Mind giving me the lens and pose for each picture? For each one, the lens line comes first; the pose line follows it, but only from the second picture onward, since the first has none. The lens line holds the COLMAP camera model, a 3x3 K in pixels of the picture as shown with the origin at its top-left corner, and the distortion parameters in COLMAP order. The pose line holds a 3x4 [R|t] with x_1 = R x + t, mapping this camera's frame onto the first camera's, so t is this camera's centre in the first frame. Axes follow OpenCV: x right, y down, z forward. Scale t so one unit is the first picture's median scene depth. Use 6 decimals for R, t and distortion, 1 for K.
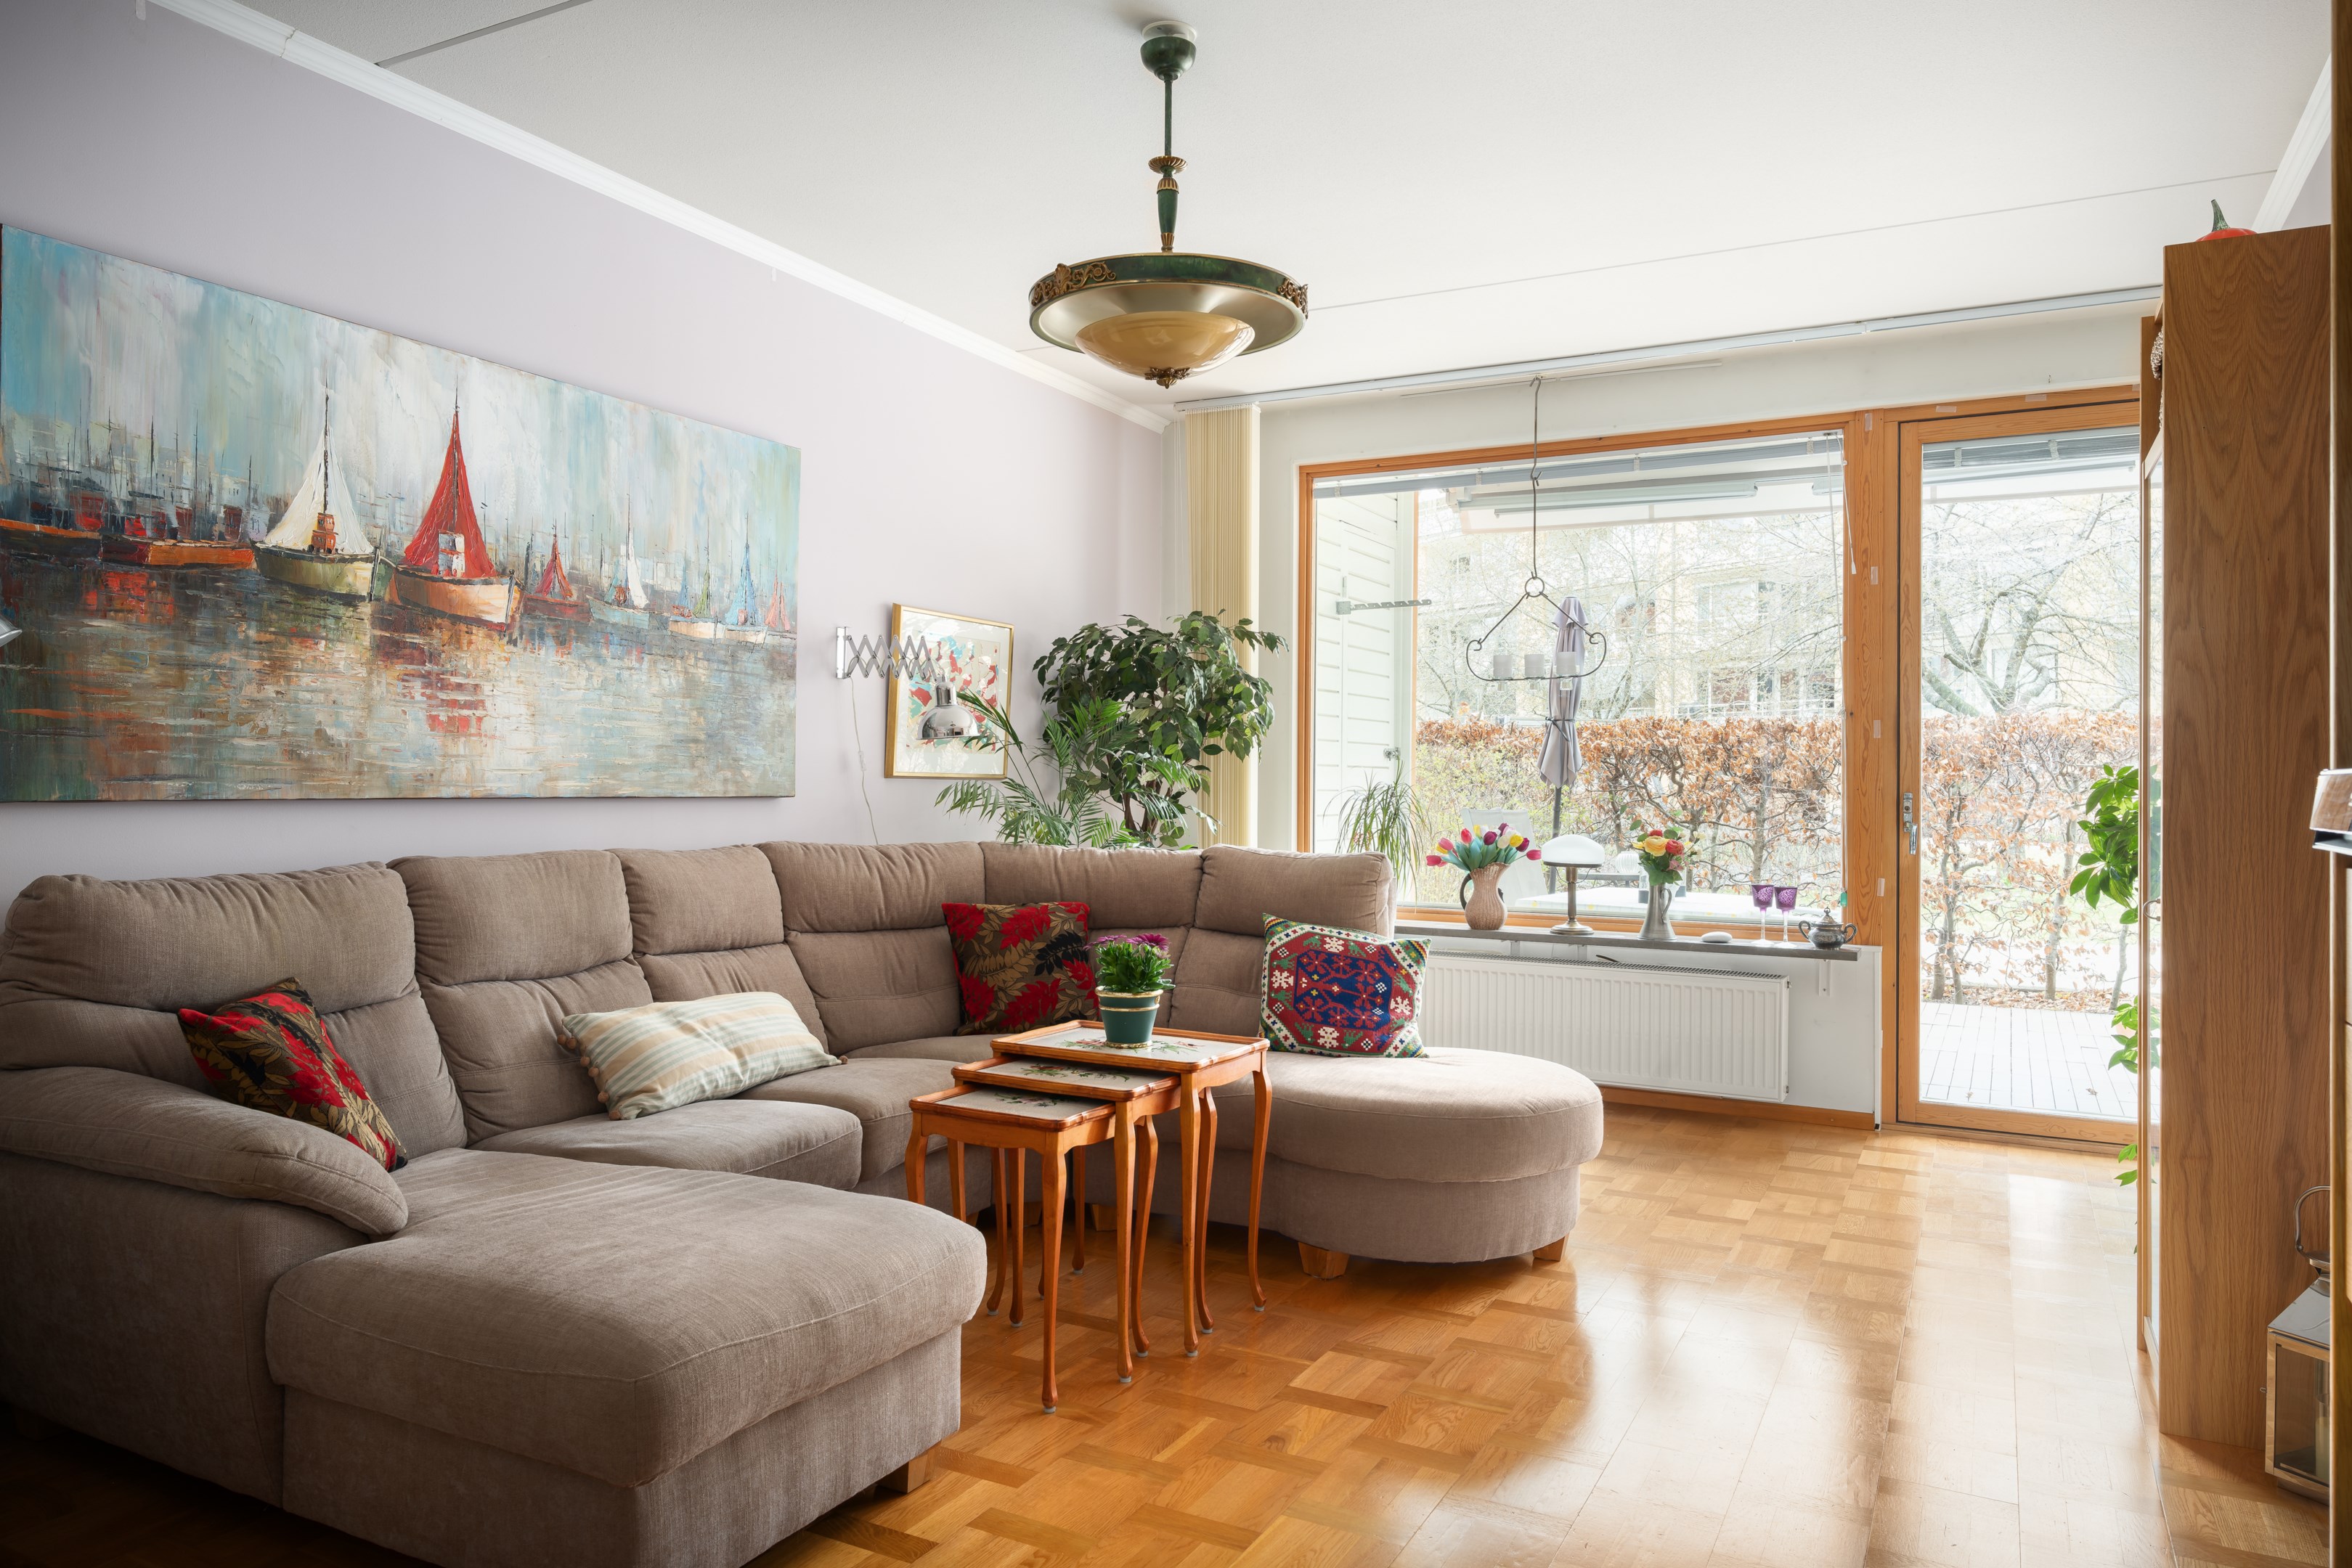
lens RADIAL K [[1521.1, 0, 1179.2], [0, 1521.1, 771.2], [0, 0, 1]] dist [0.000275, 0.001622]
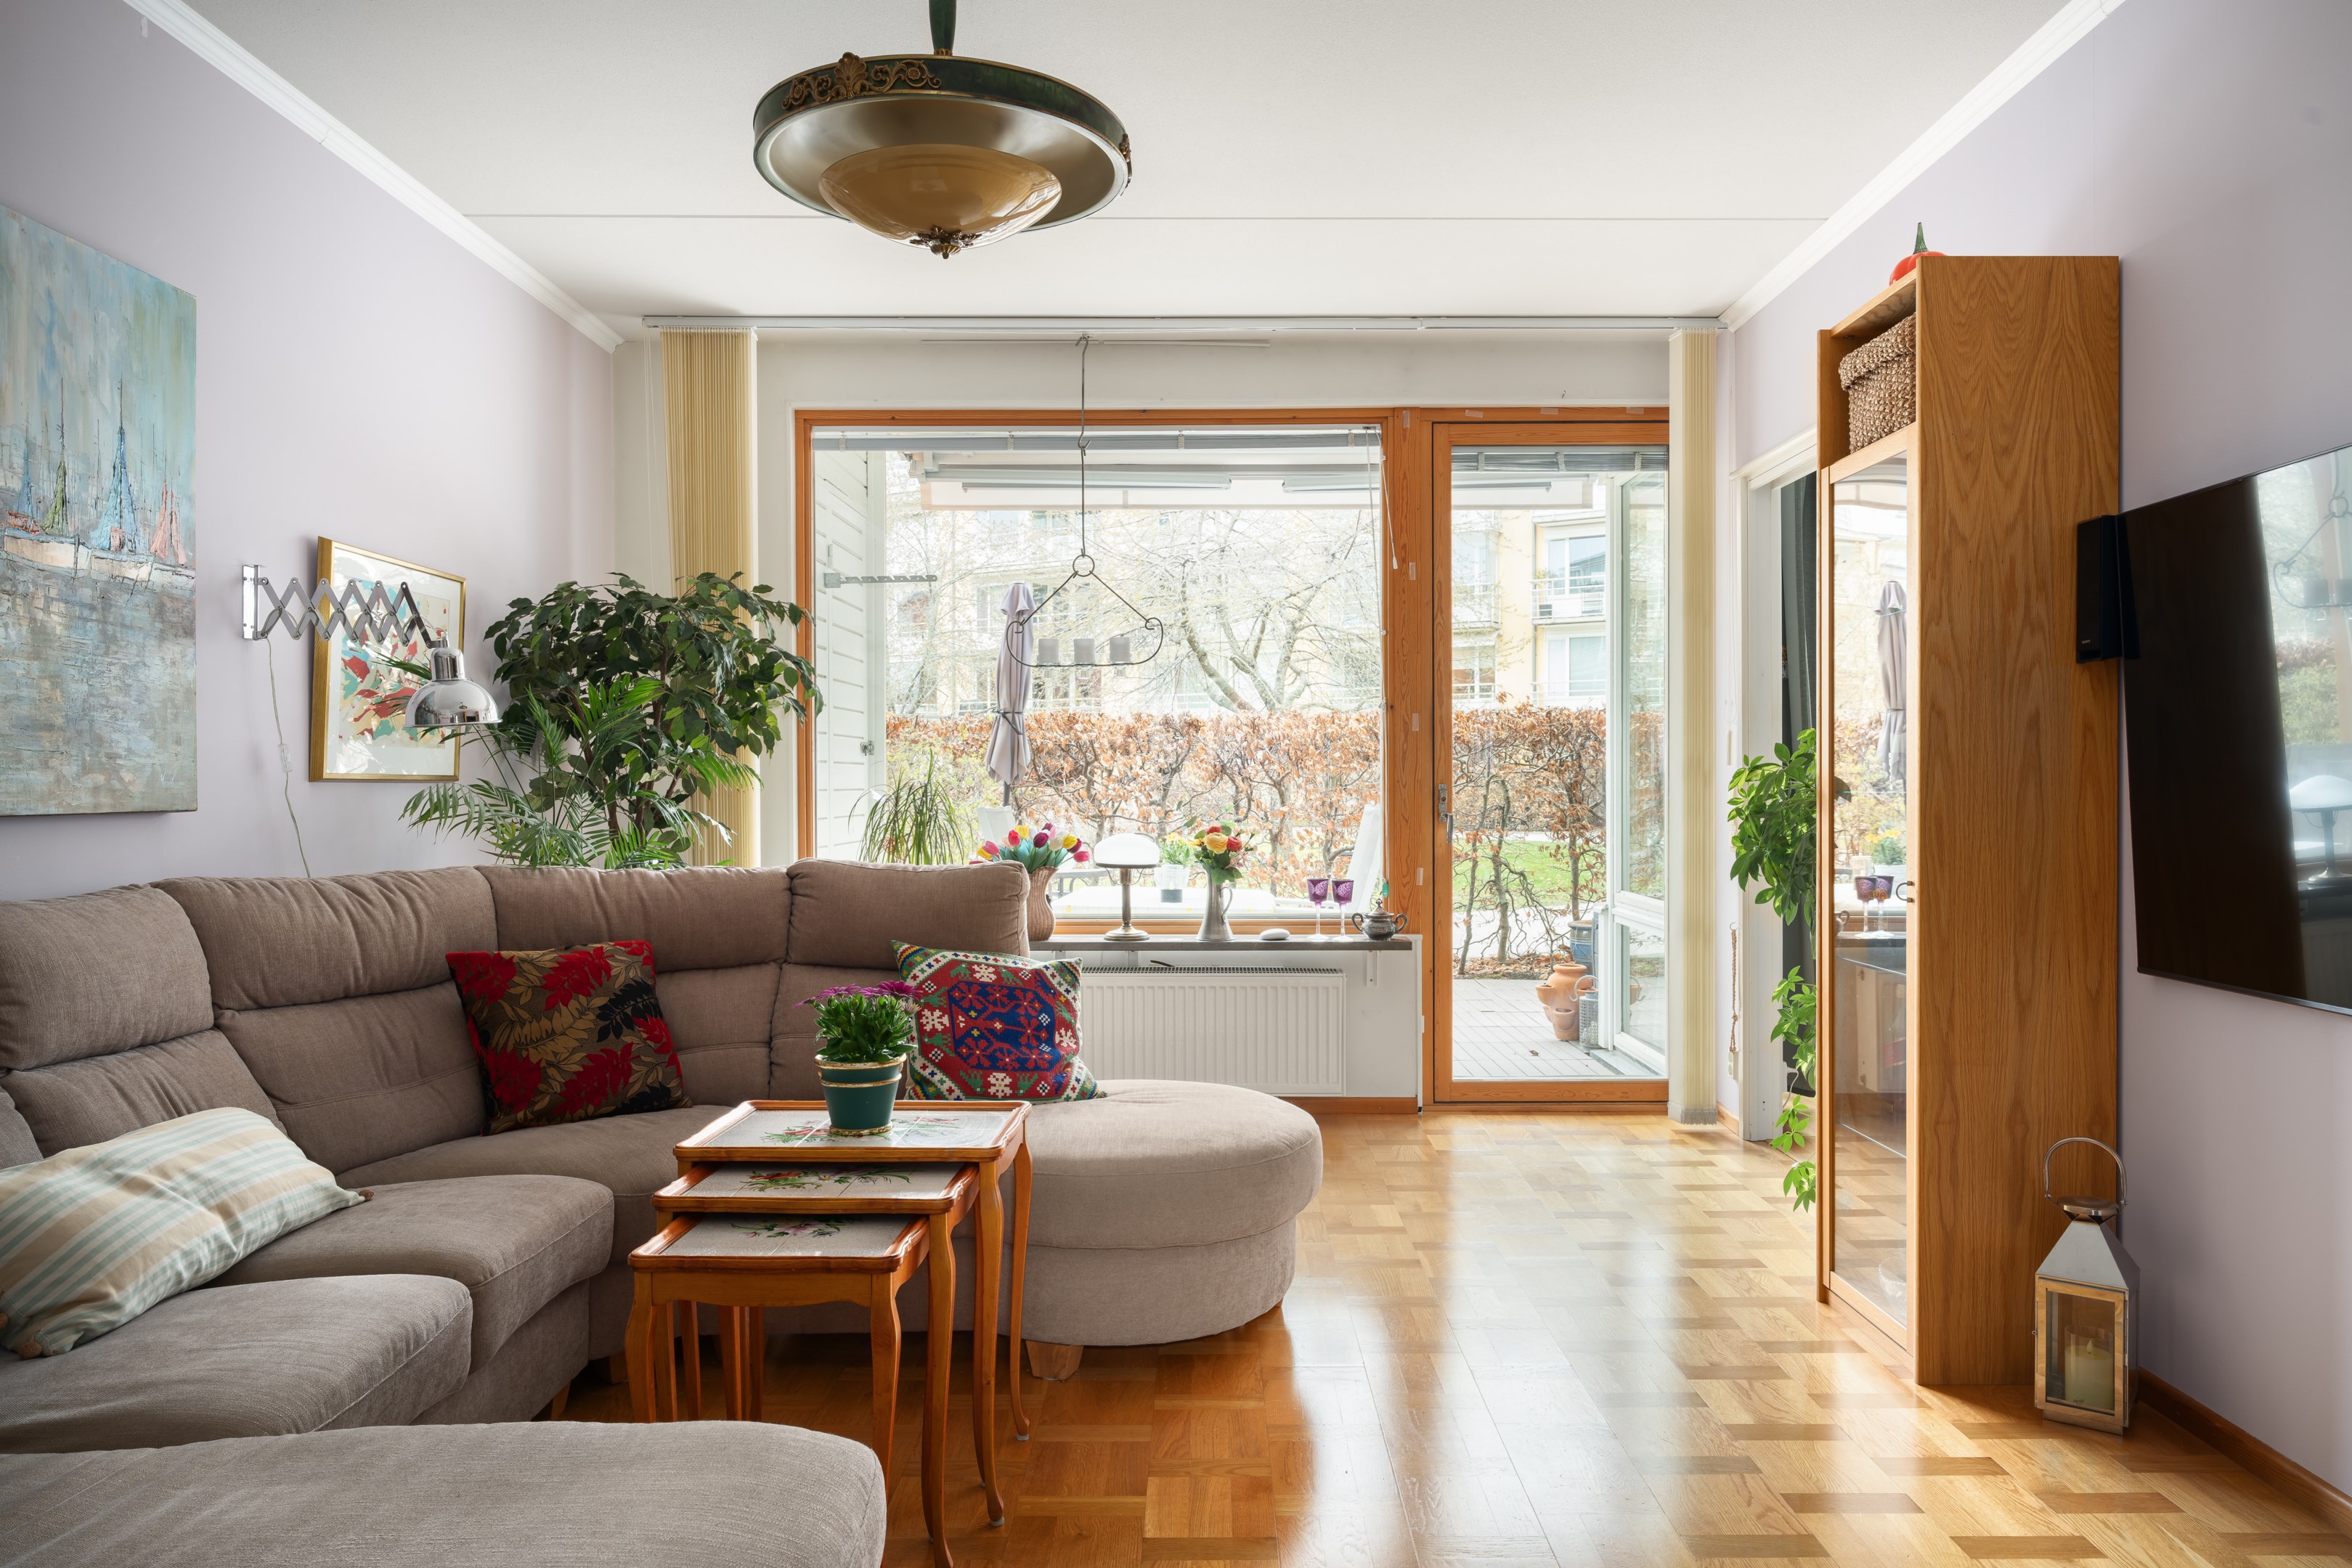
lens RADIAL K [[1529.3, 0, 1196.3], [0, 1529.3, 795.4], [0, 0, 1]] dist [-0.000539, 0.000715]
pose [[0.882531, -0.016378, 0.469968, -0.196028], [0.007825, 0.999766, 0.020145, -0.000331], [-0.470188, -0.014101, 0.882453, 0.205068]]
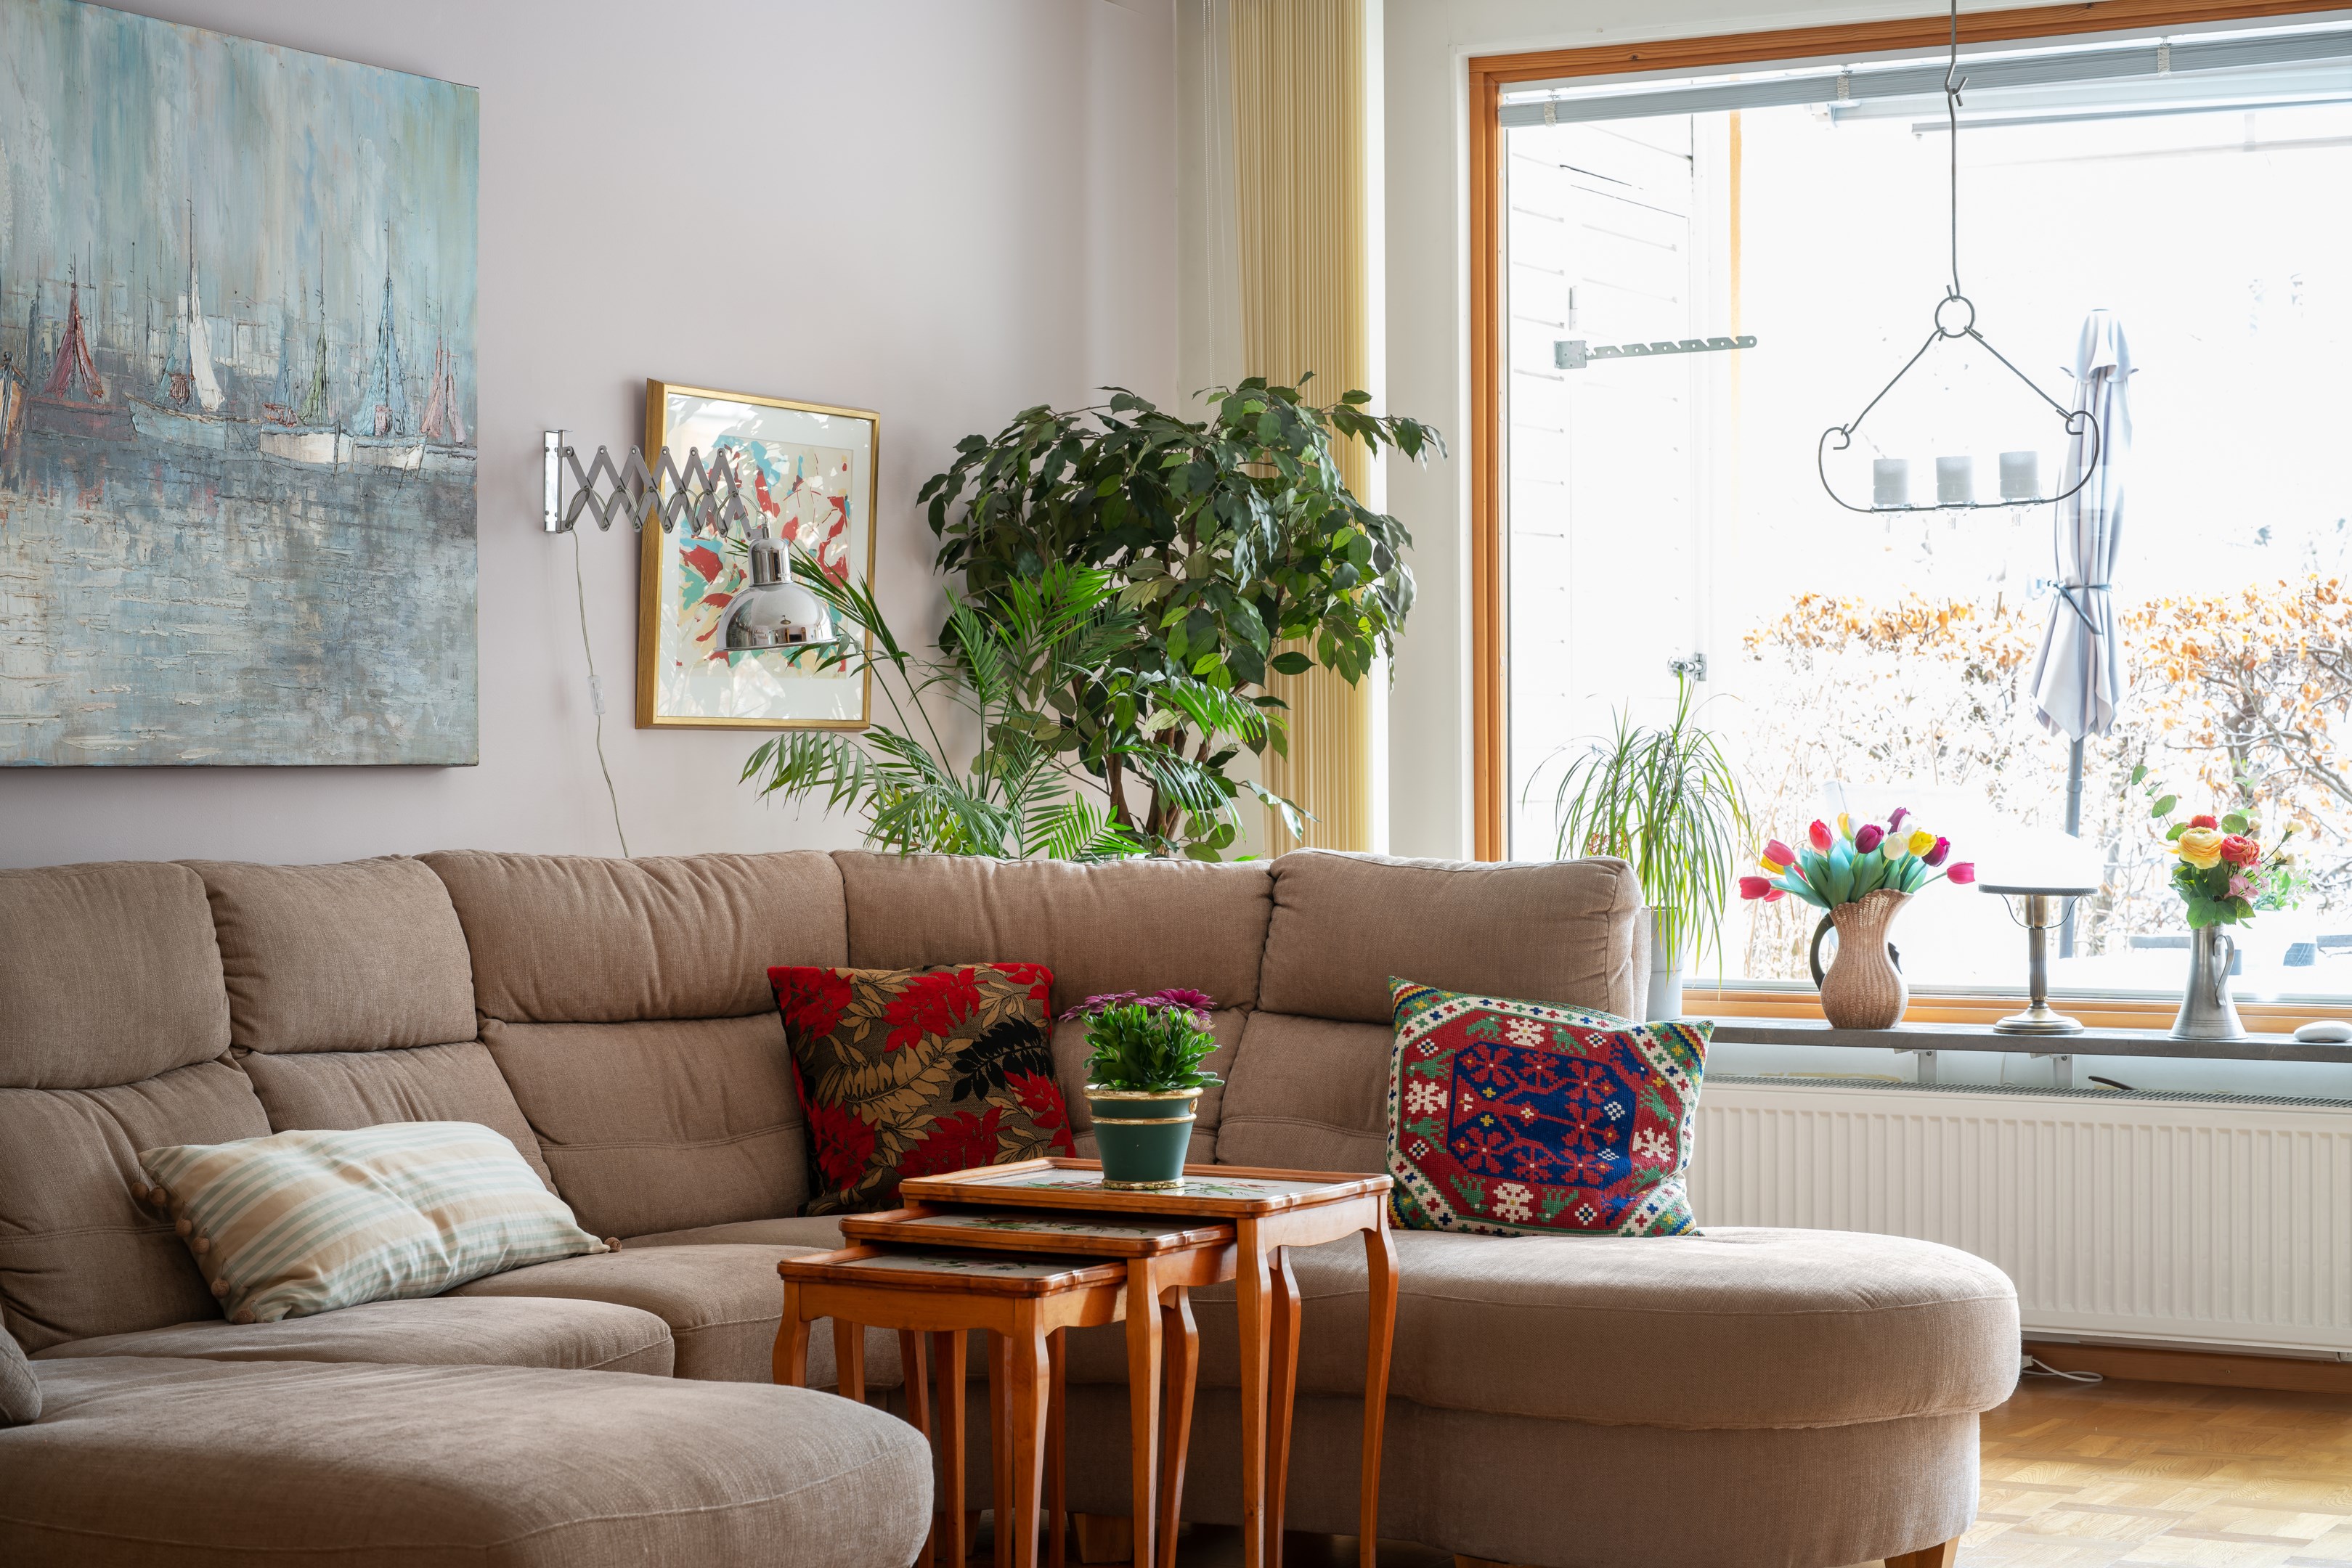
lens RADIAL K [[4167.0, 0, 1176.0], [0, 4167.0, 784.0], [0, 0, 1]] dist [-0.025430, 0.039586]
pose [[0.999865, -0.013378, -0.009510, -0.003602], [0.013505, 0.999818, 0.013451, 0.008070], [0.009329, -0.013577, 0.999864, -0.442927]]
